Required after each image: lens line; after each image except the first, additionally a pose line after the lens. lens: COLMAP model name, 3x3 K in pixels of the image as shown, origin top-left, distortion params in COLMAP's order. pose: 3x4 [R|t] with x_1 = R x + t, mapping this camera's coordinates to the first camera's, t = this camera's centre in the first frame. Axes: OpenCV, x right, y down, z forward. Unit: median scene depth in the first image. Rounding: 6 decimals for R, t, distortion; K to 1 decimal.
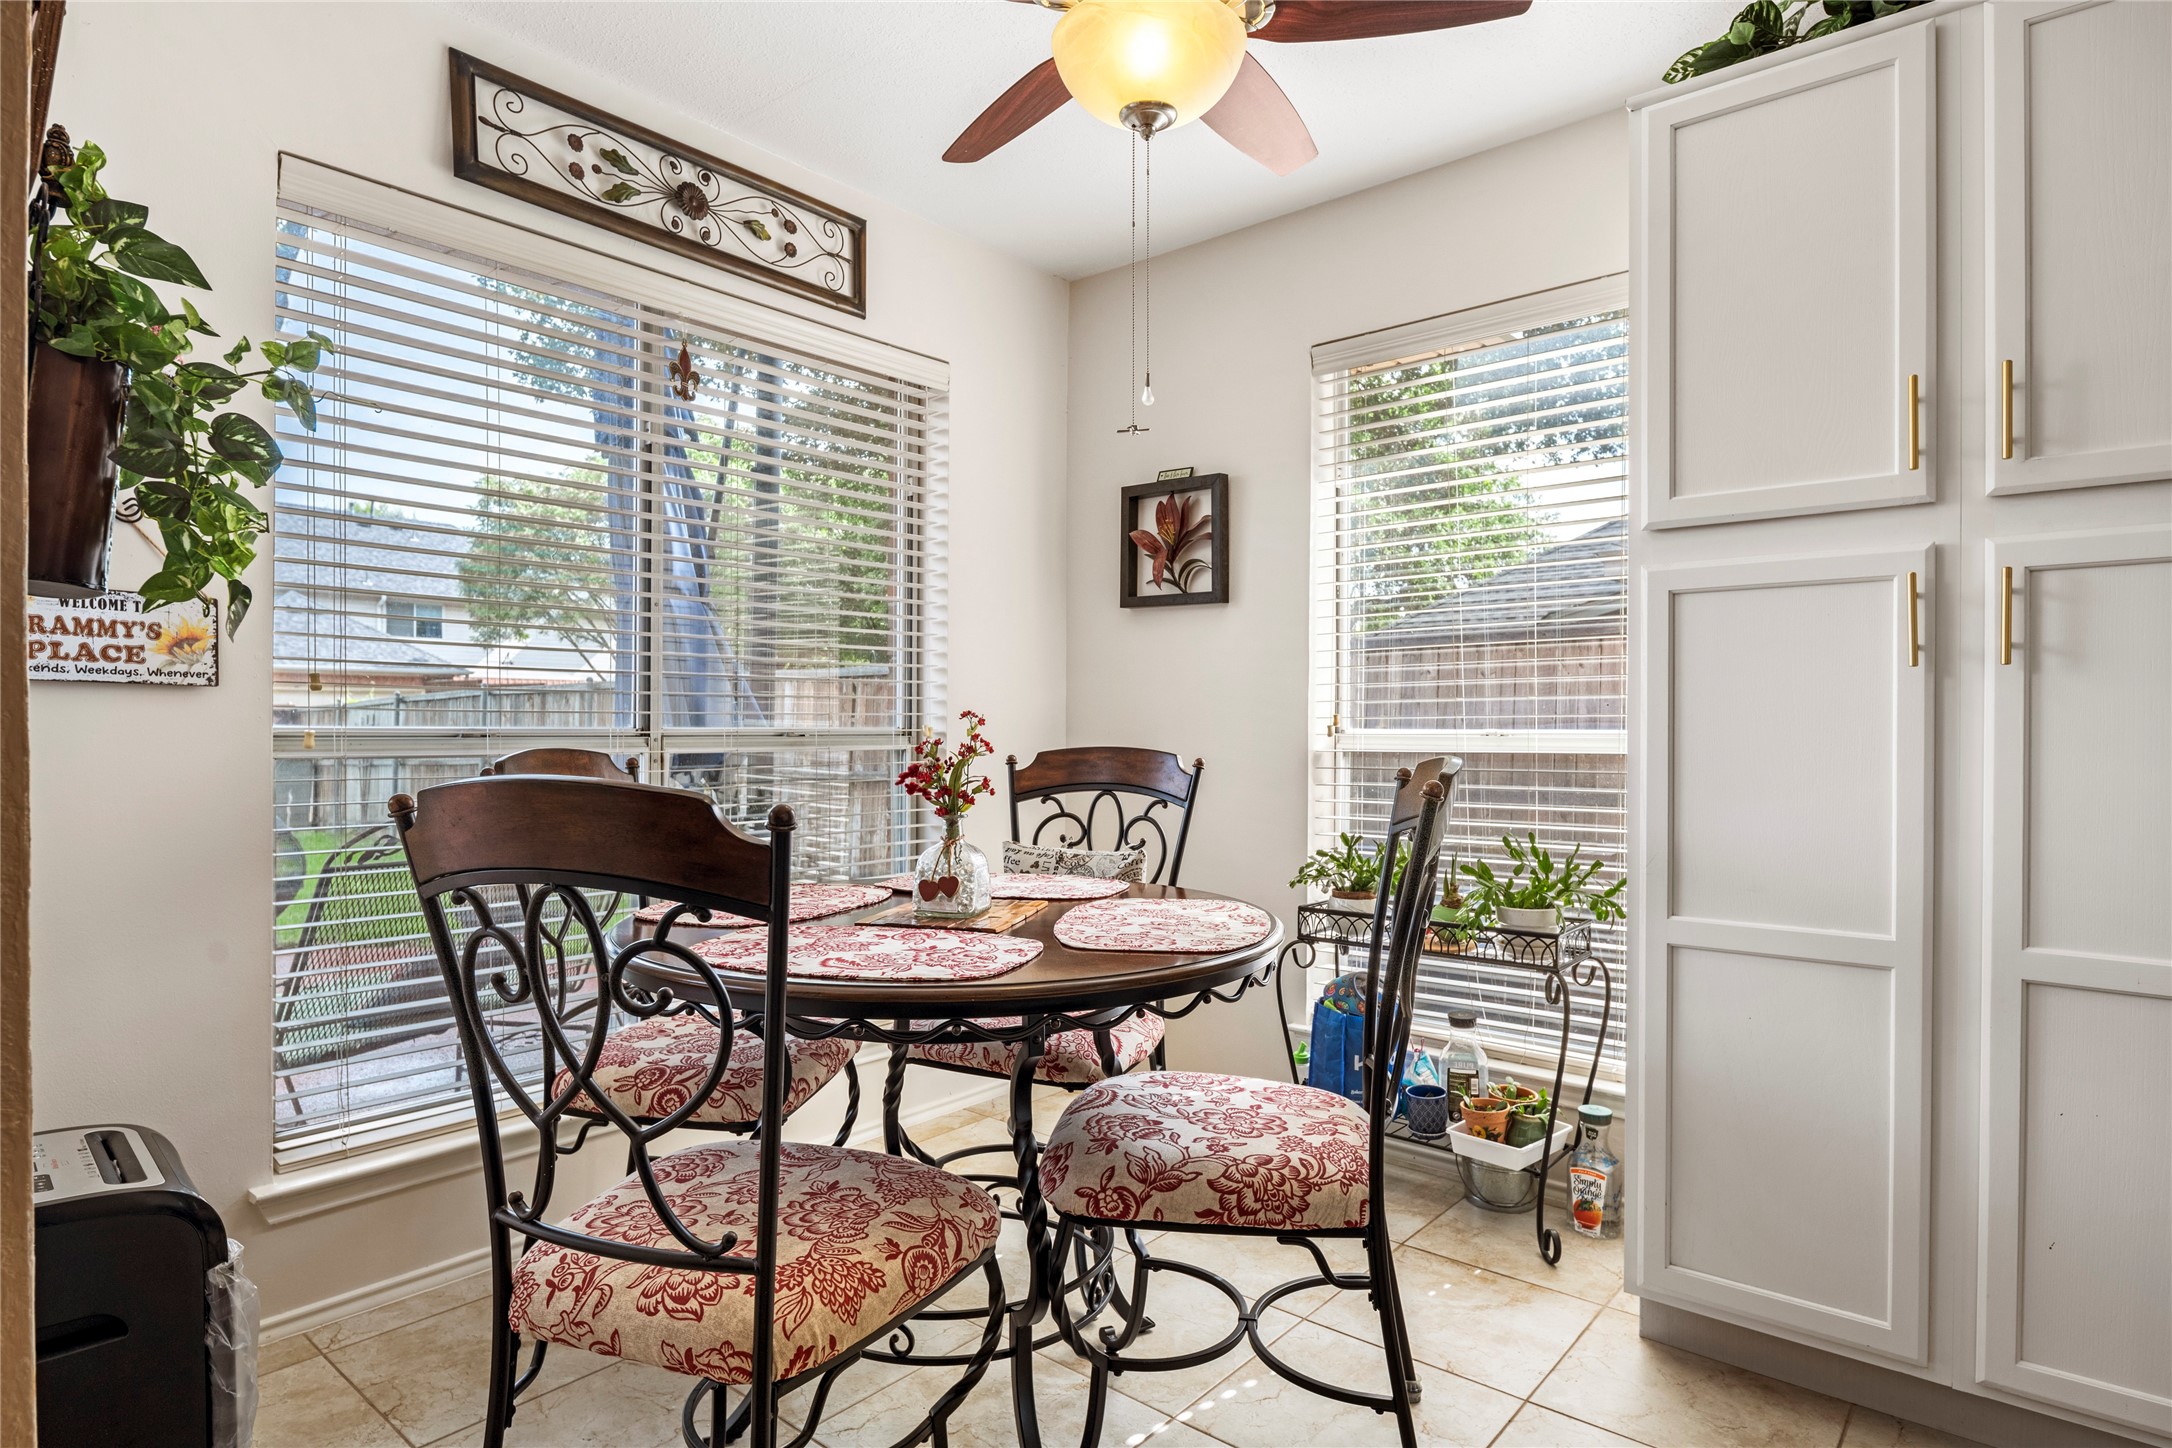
lens RADIAL K [[1177.5, 0, 1079.1], [0, 1177.5, 719.1], [0, 0, 1]] dist [-0.003078, -0.000347]
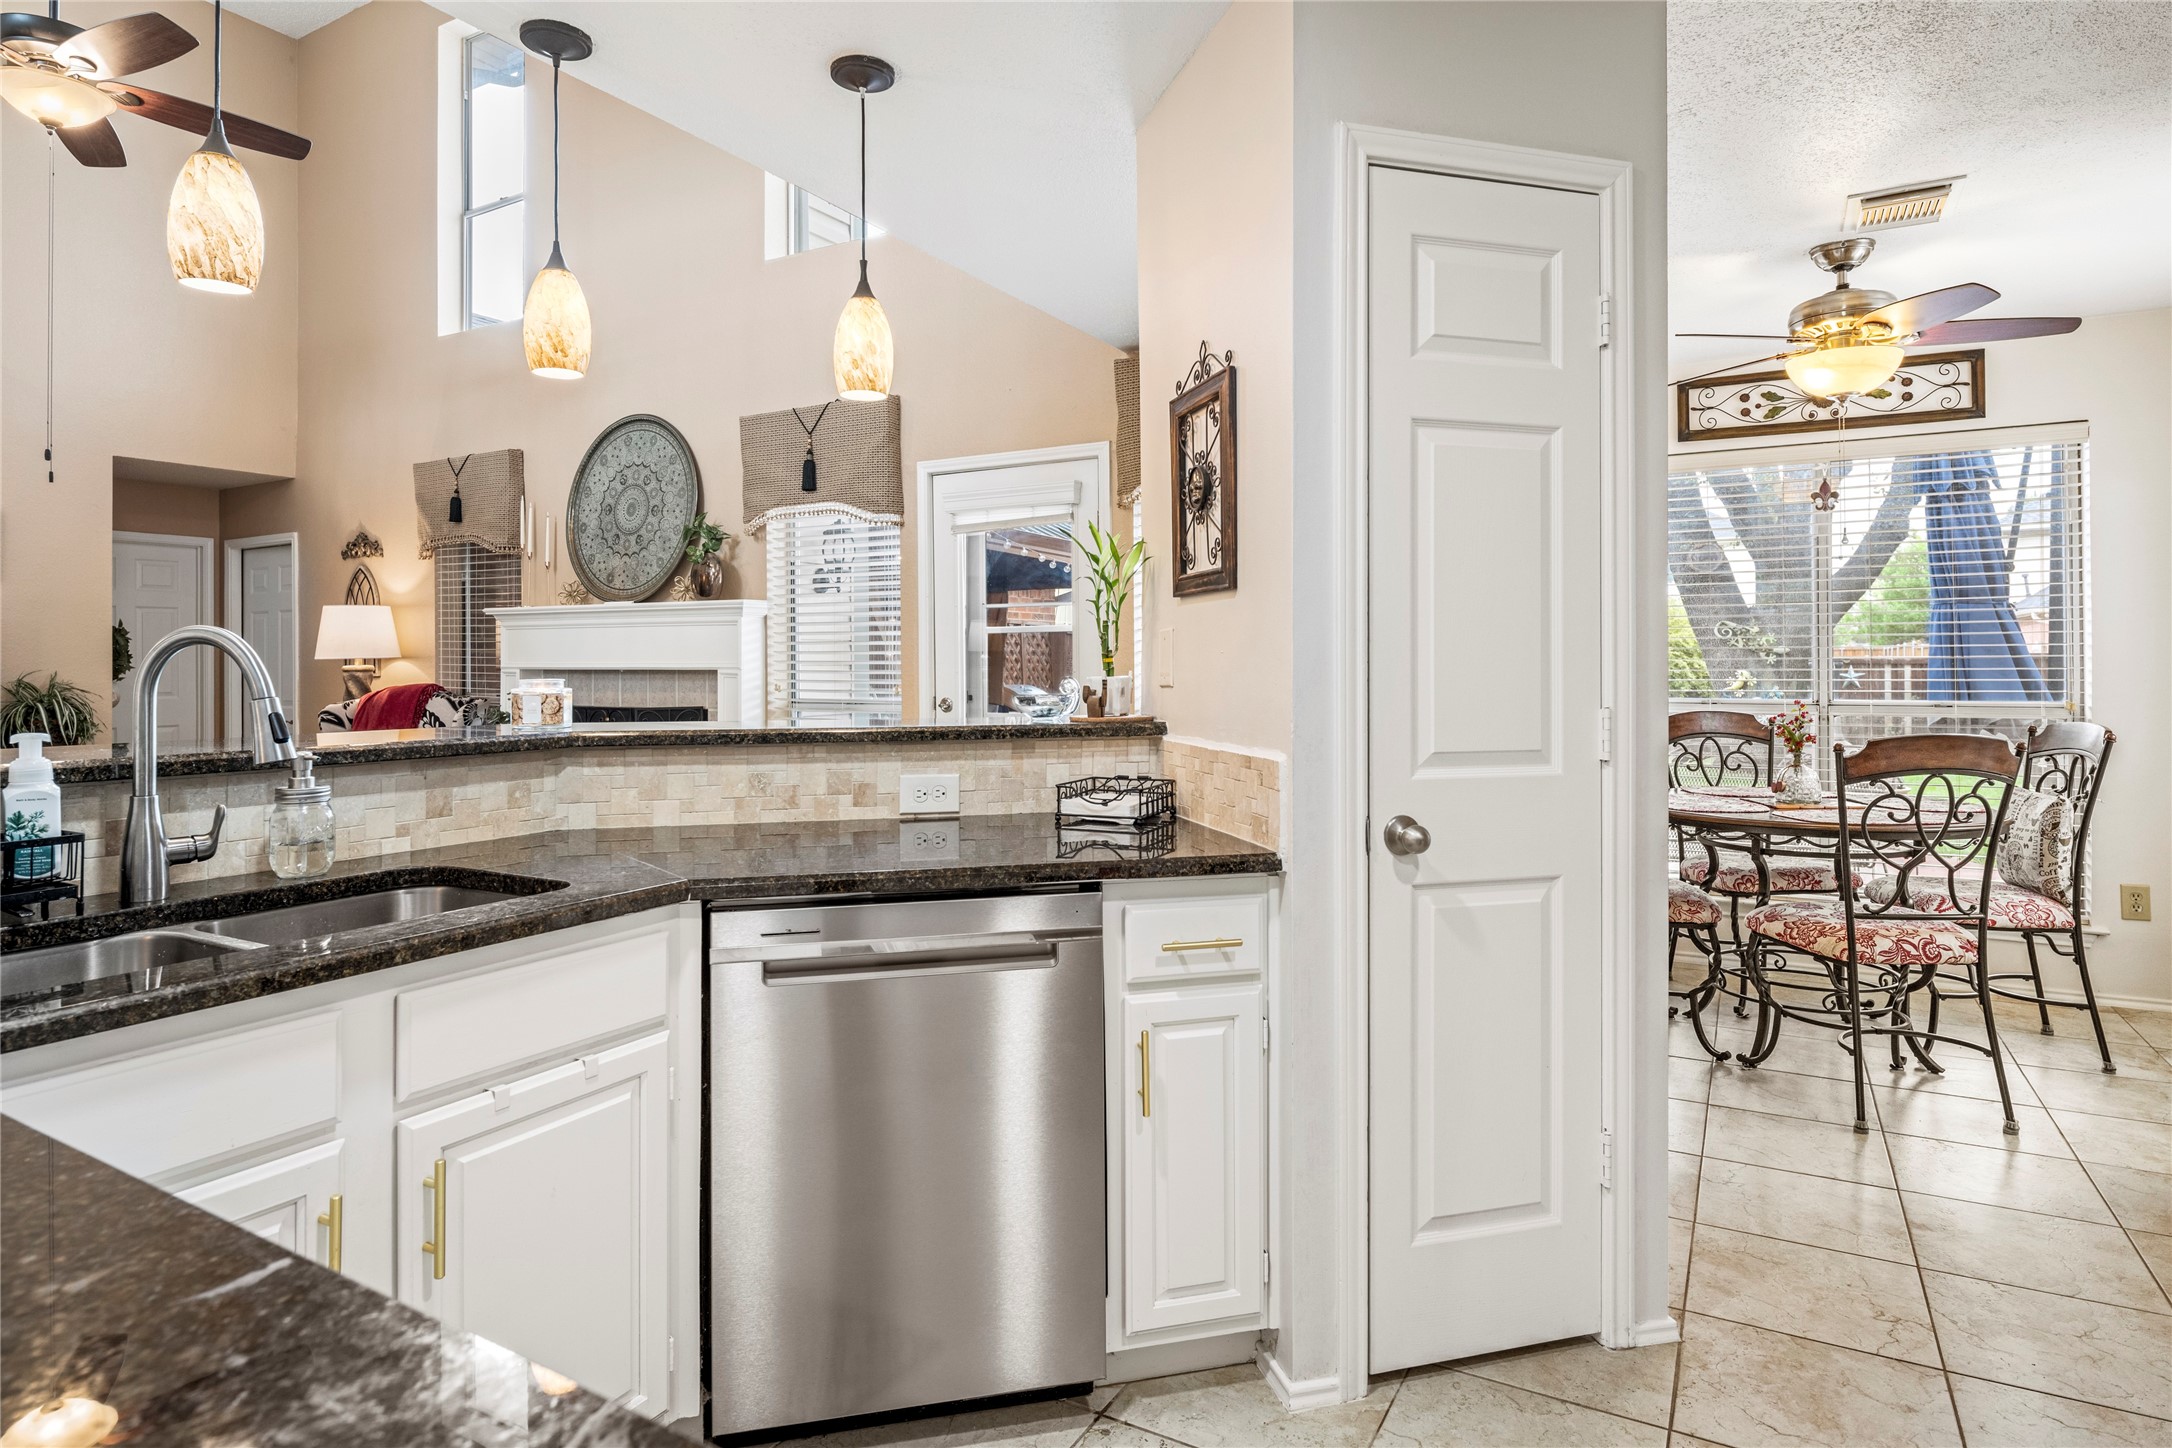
lens RADIAL K [[1177.5, 0, 1086.2], [0, 1177.5, 655.6], [0, 0, 1]] dist [-0.000707, -0.000707]
pose [[0.198449, -0.011516, -0.980044, 1.233378], [0.009279, 0.999908, -0.009871, -0.056041], [0.980067, -0.007134, 0.198538, -0.444490]]
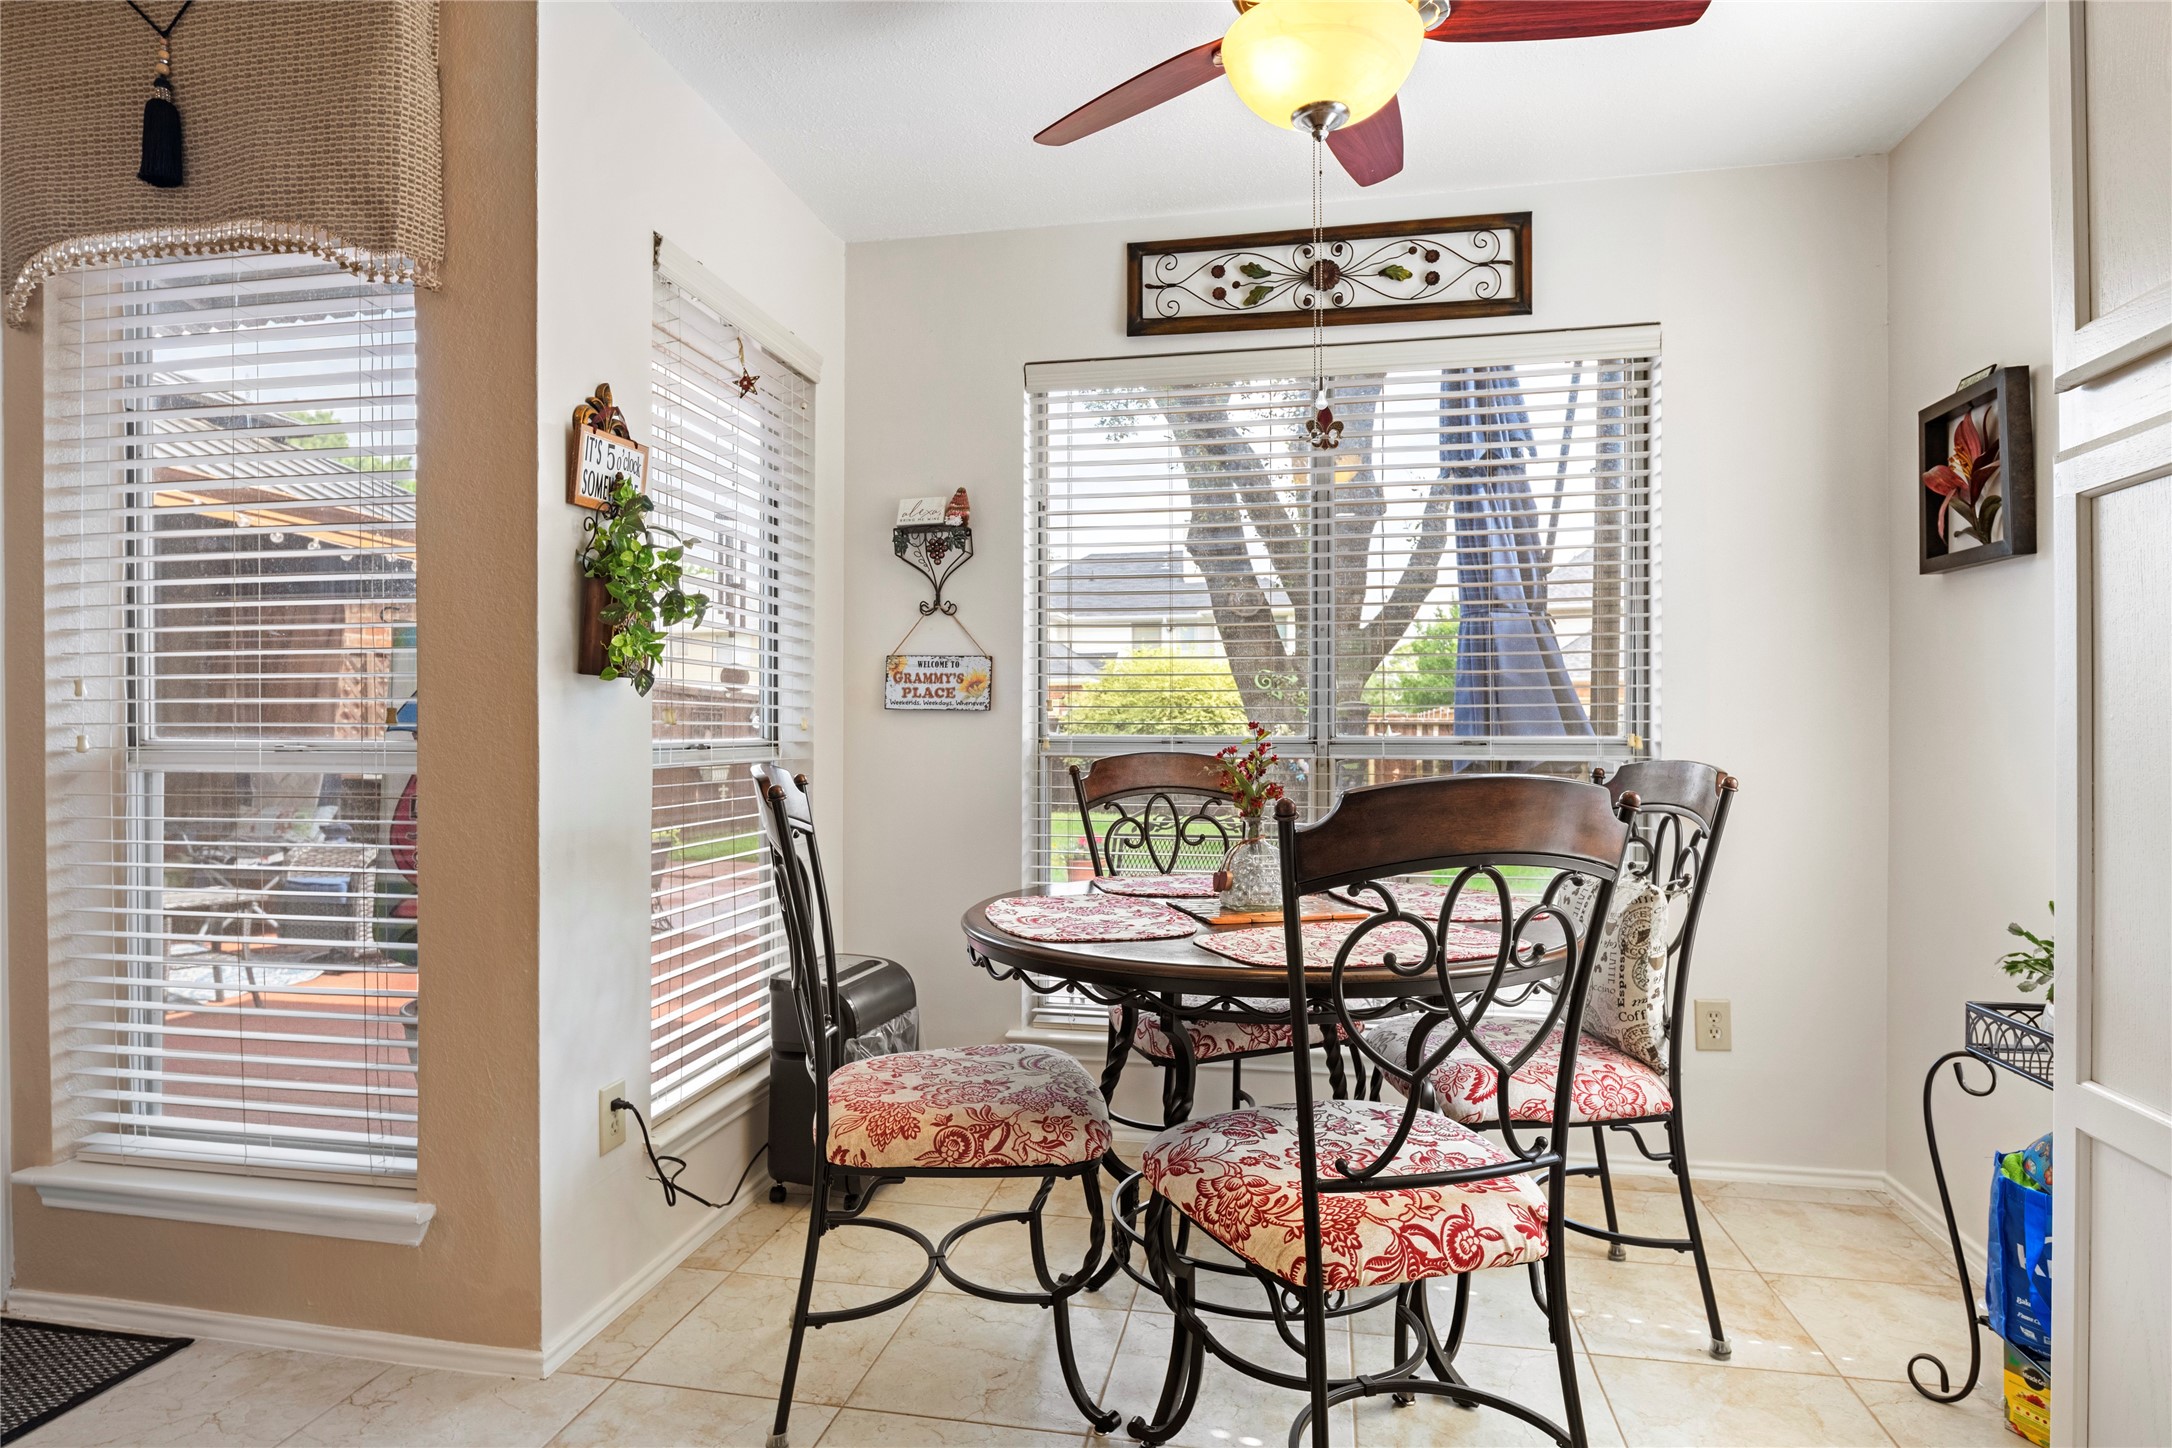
lens RADIAL K [[1177.5, 0, 1079.1], [0, 1177.5, 719.1], [0, 0, 1]] dist [-0.003078, -0.000347]
pose [[0.491736, -0.011801, -0.870664, 0.581908], [0.006019, 0.999930, -0.010154, 0.001023], [0.870723, -0.000247, 0.491773, 0.246831]]
